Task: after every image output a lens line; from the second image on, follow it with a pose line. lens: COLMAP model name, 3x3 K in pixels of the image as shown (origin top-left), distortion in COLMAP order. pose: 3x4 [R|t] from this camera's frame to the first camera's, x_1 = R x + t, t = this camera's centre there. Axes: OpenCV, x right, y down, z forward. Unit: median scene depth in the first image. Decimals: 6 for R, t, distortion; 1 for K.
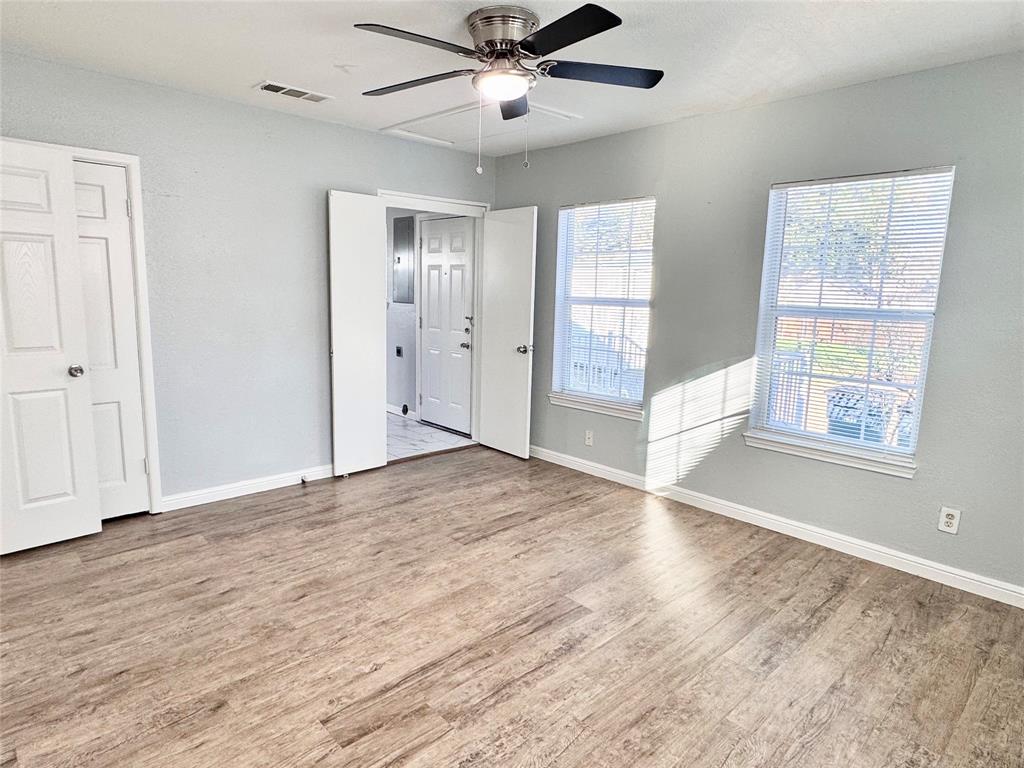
lens RADIAL K [[600.5, 0, 506.6], [0, 600.5, 384.5], [0, 0, 1]] dist [-0.005001, 0.004049]
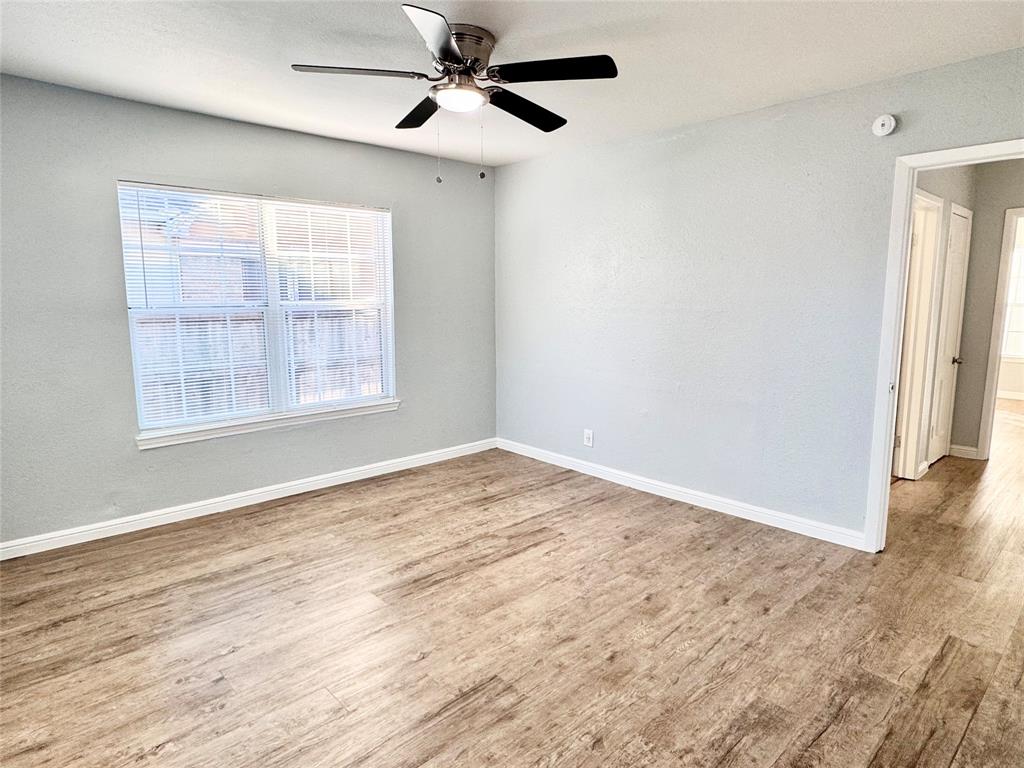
lens RADIAL K [[600.5, 0, 510.7], [0, 600.5, 382.0], [0, 0, 1]] dist [-0.005001, 0.004049]
pose [[-0.999545, -0.029999, -0.002980, -0.077143], [-0.029552, 0.955449, 0.293673, -0.249885], [-0.005963, 0.293628, -0.955901, 1.587198]]
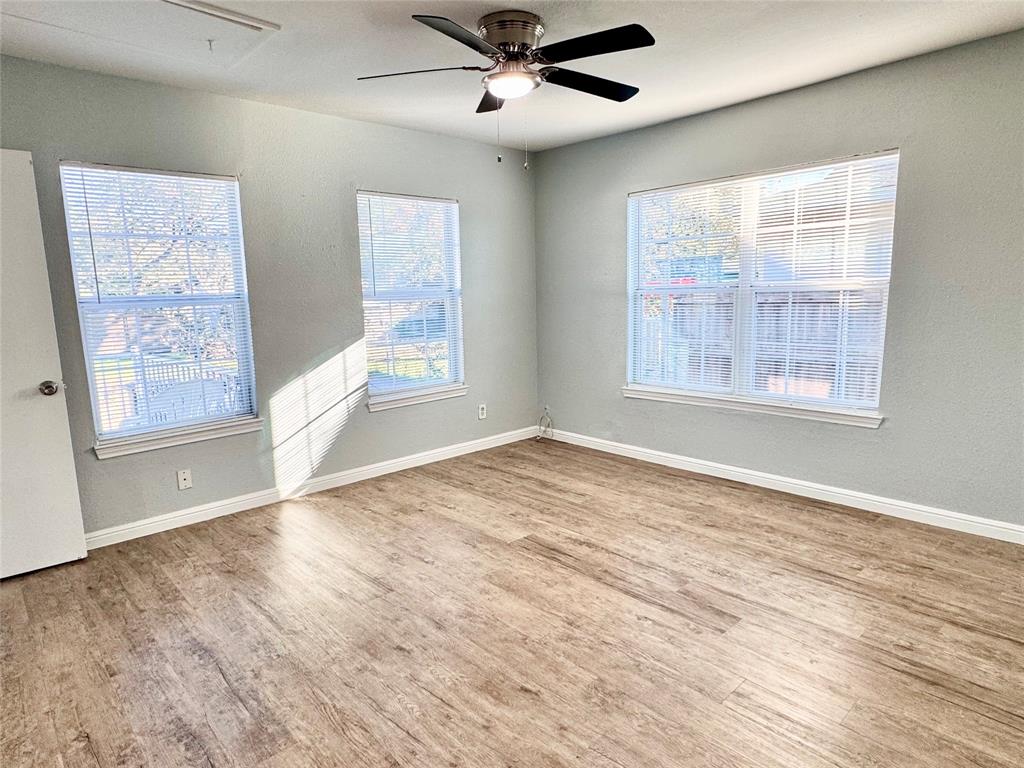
lens RADIAL K [[600.5, 0, 509.9], [0, 600.5, 385.4], [0, 0, 1]] dist [-0.005001, 0.004049]
pose [[0.005070, -0.187062, 0.982335, -0.852057], [0.180894, 0.966313, 0.183078, -0.131913], [-0.983490, 0.176770, 0.038737, 0.781575]]
